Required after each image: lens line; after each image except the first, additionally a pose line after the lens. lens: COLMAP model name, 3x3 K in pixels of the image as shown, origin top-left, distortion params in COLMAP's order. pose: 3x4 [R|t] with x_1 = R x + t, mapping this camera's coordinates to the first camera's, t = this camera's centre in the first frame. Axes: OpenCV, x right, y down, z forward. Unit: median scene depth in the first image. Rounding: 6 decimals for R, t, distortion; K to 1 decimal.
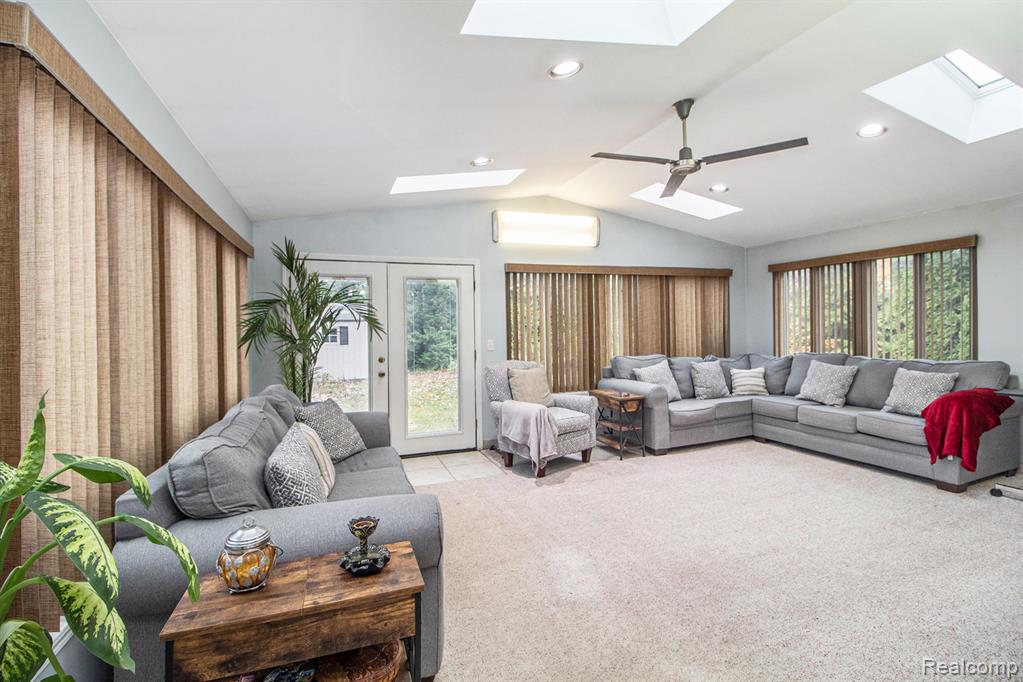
lens RADIAL K [[484.3, 0, 514.9], [0, 484.3, 328.8], [0, 0, 1]] dist [0.001061, -0.000182]
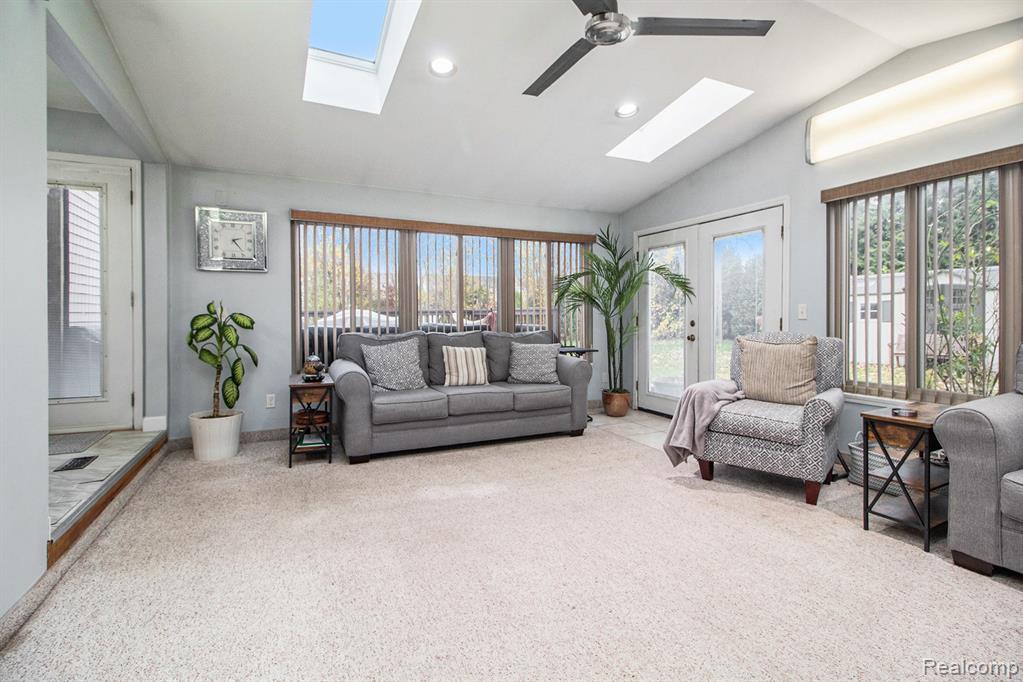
lens RADIAL K [[484.3, 0, 514.9], [0, 484.3, 328.8], [0, 0, 1]] dist [0.001061, -0.000182]
pose [[0.066735, 0.045725, -0.996722, 0.753463], [-0.000799, 0.998951, 0.045774, 0.031785], [0.997770, -0.002258, 0.066702, 0.620808]]
